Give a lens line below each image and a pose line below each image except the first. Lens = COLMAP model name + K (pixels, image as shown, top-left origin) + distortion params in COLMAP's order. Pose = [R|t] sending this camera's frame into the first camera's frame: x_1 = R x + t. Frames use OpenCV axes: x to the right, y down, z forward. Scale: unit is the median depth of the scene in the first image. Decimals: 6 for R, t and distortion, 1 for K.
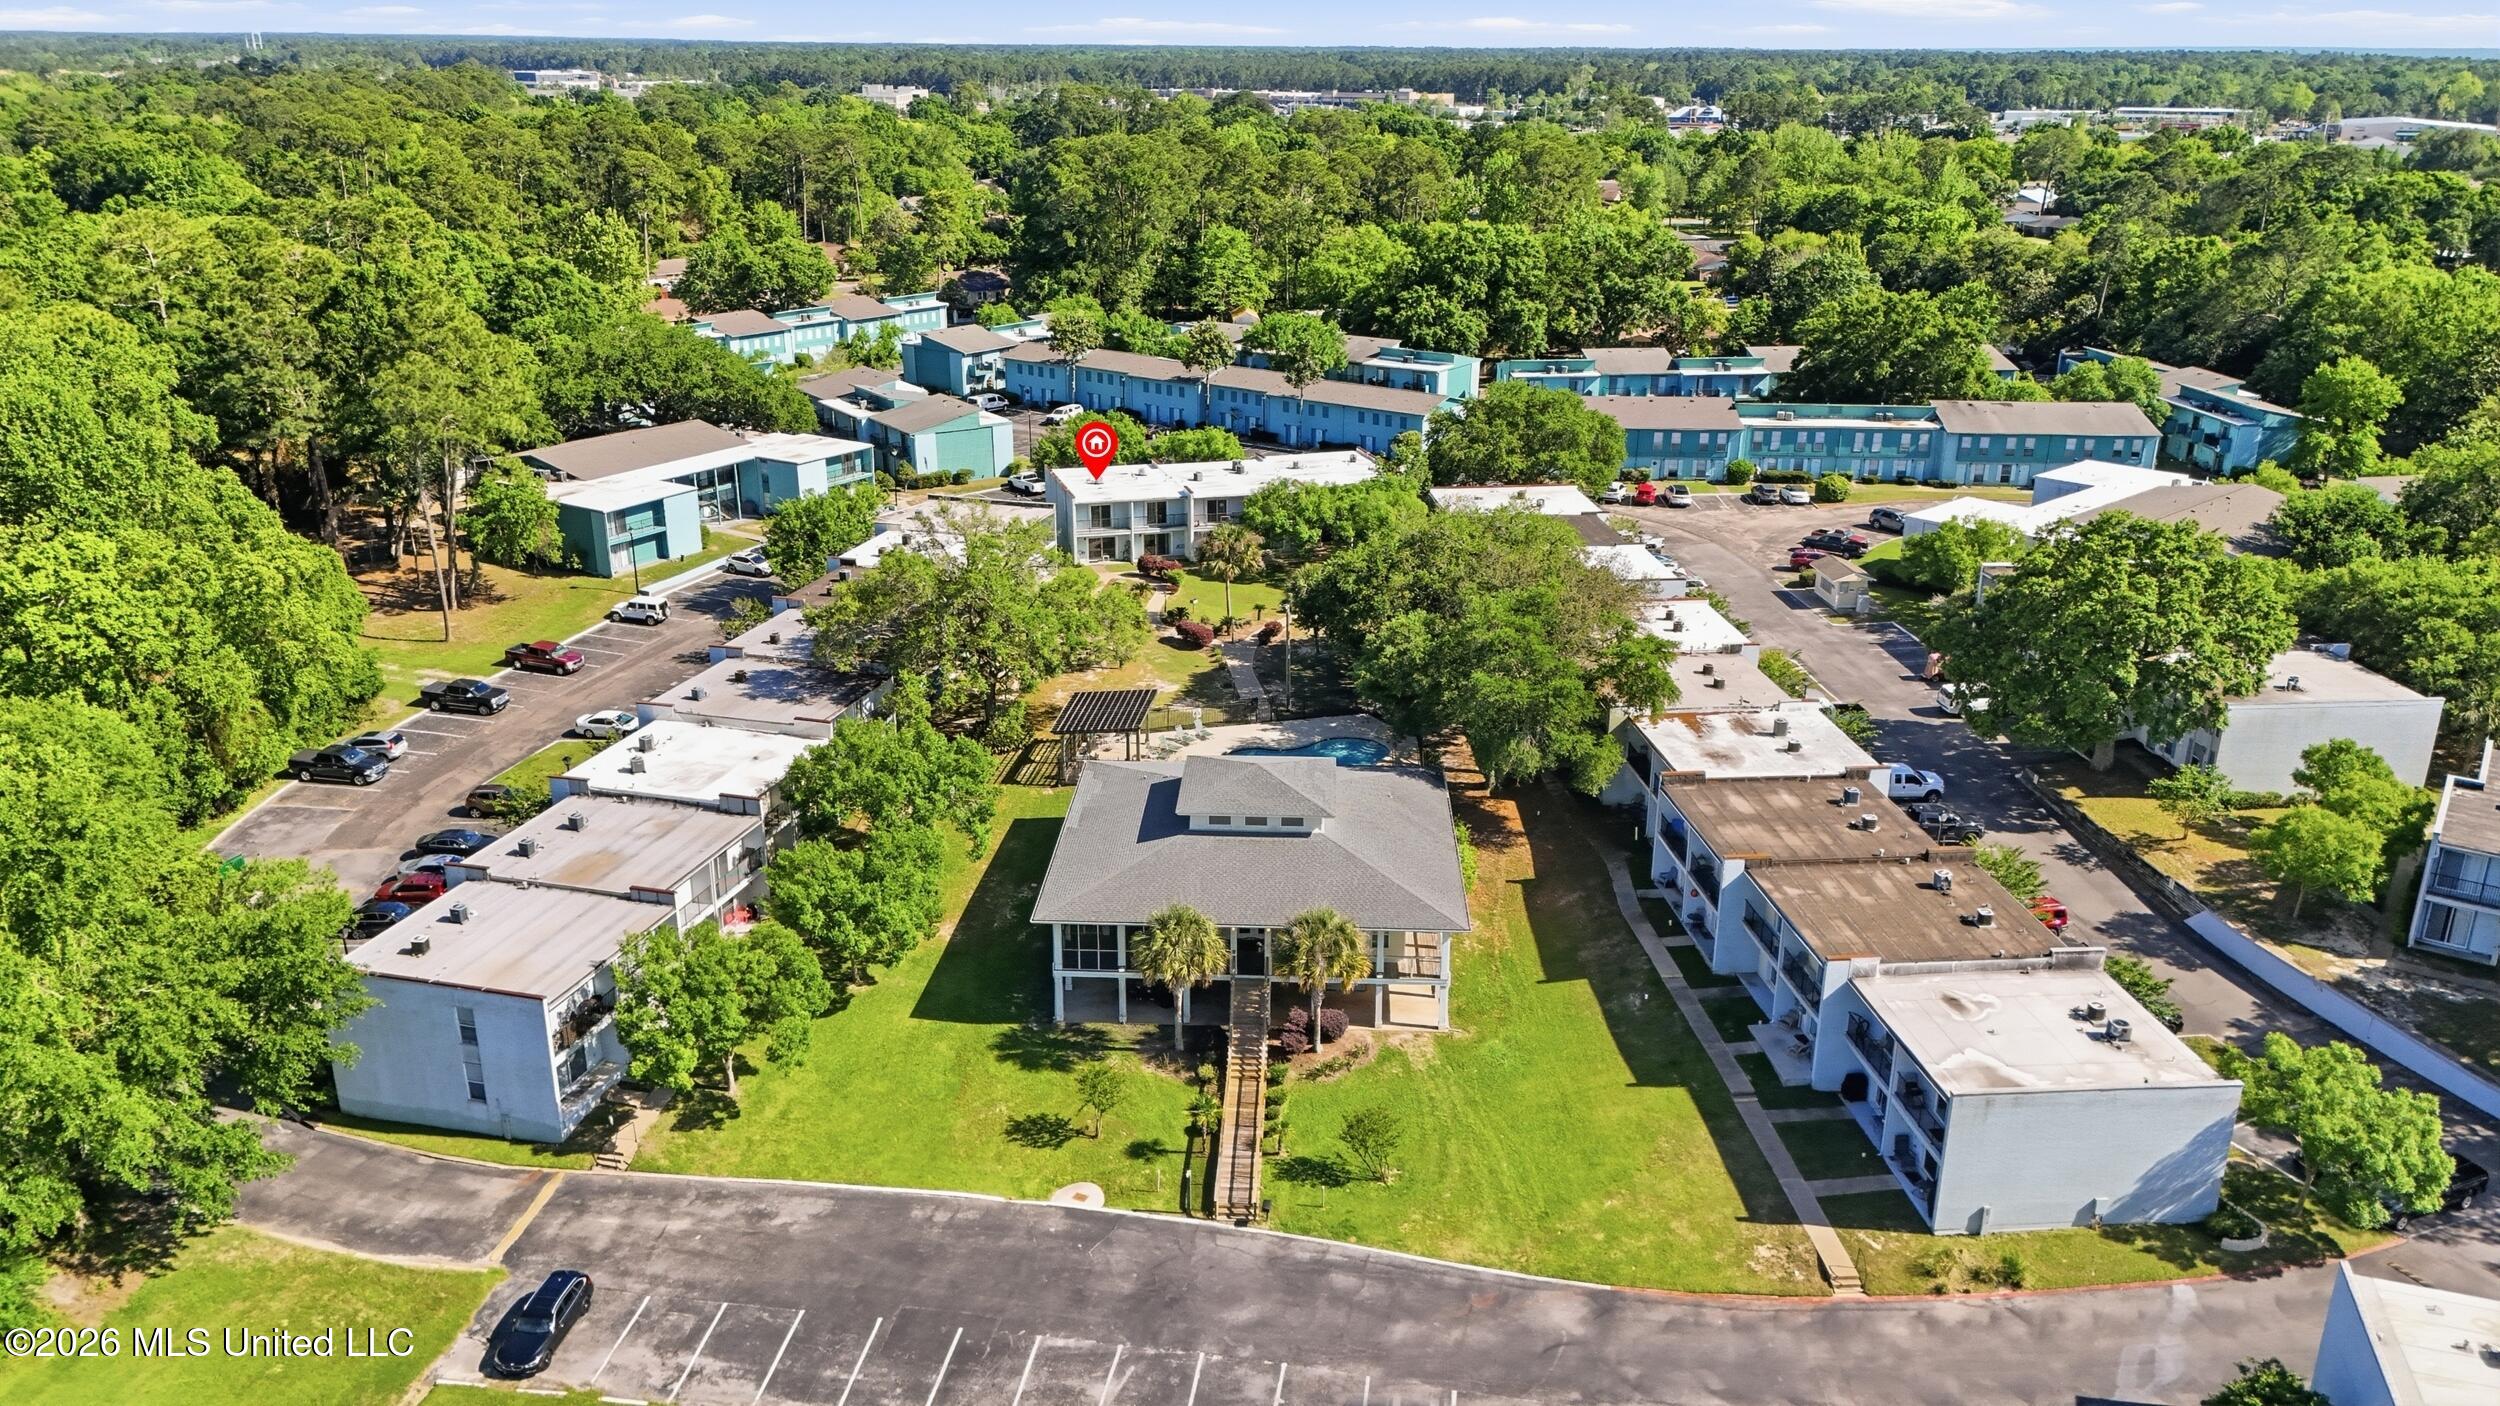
lens RADIAL K [[1826.1, 0, 1236.3], [0, 1826.1, 701.0], [0, 0, 1]] dist [0.082903, -0.084028]
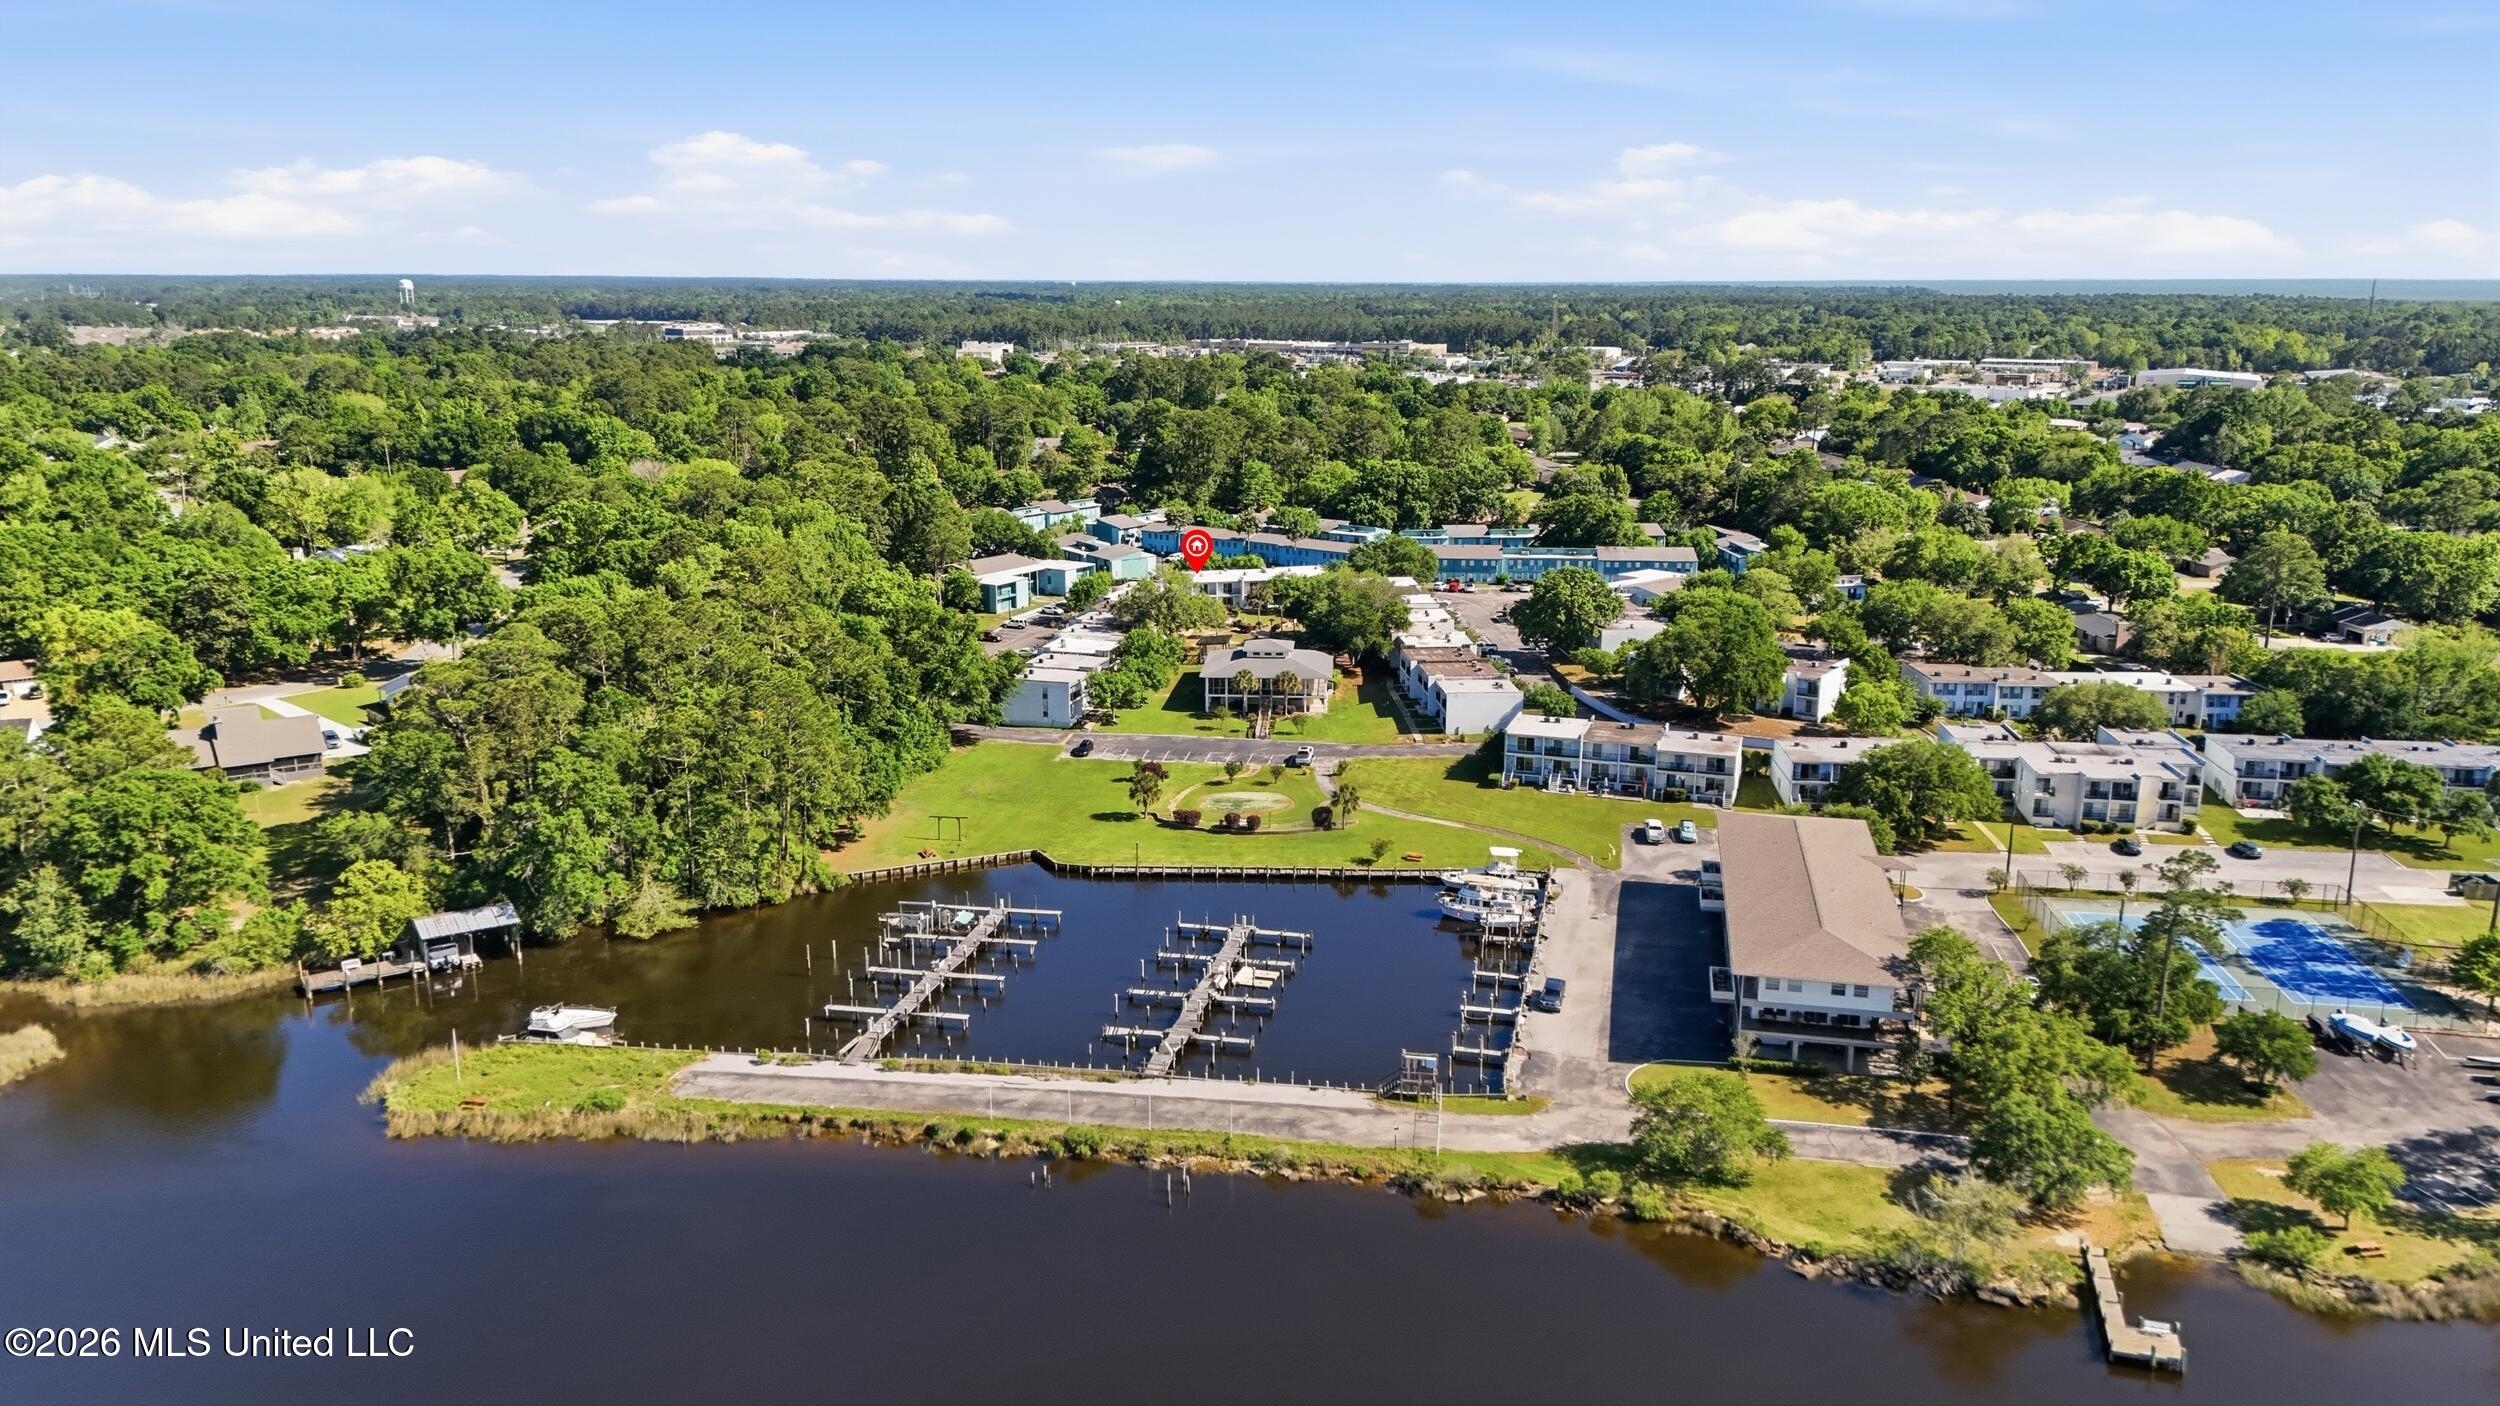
lens RADIAL K [[1826.1, 0, 1236.3], [0, 1826.1, 701.0], [0, 0, 1]] dist [0.082903, -0.084028]
pose [[0.999876, 0.001183, -0.015719, 0.002313], [-0.002979, 0.993392, -0.114729, 0.202866], [0.015479, 0.114761, 0.993272, -0.848996]]
